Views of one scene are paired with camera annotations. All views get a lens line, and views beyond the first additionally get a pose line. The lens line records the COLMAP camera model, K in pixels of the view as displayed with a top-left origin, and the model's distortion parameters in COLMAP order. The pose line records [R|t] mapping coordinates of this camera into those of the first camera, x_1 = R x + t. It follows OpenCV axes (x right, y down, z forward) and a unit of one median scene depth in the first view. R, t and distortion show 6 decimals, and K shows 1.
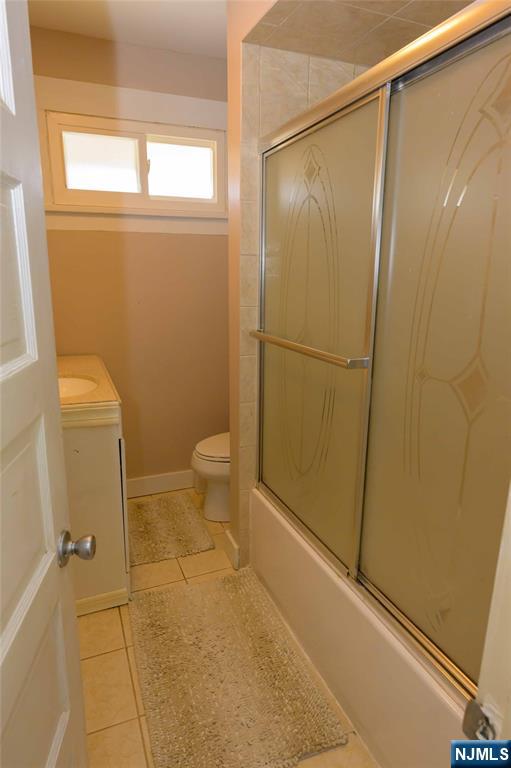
lens RADIAL K [[468.8, 0, 255.5], [0, 468.8, 384.0], [0, 0, 1]] dist [-0.002572, 0.000409]
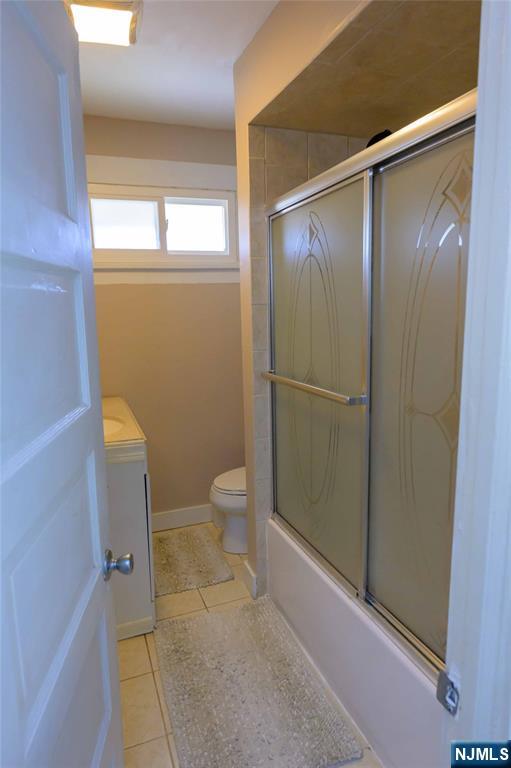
lens RADIAL K [[474.4, 0, 255.5], [0, 474.4, 384.0], [0, 0, 1]] dist [0.000212, 0.000107]
pose [[0.999162, -0.026805, -0.030922, 0.007687], [0.024421, 0.996881, -0.075041, -0.003131], [0.032837, 0.074223, 0.996701, -0.114668]]
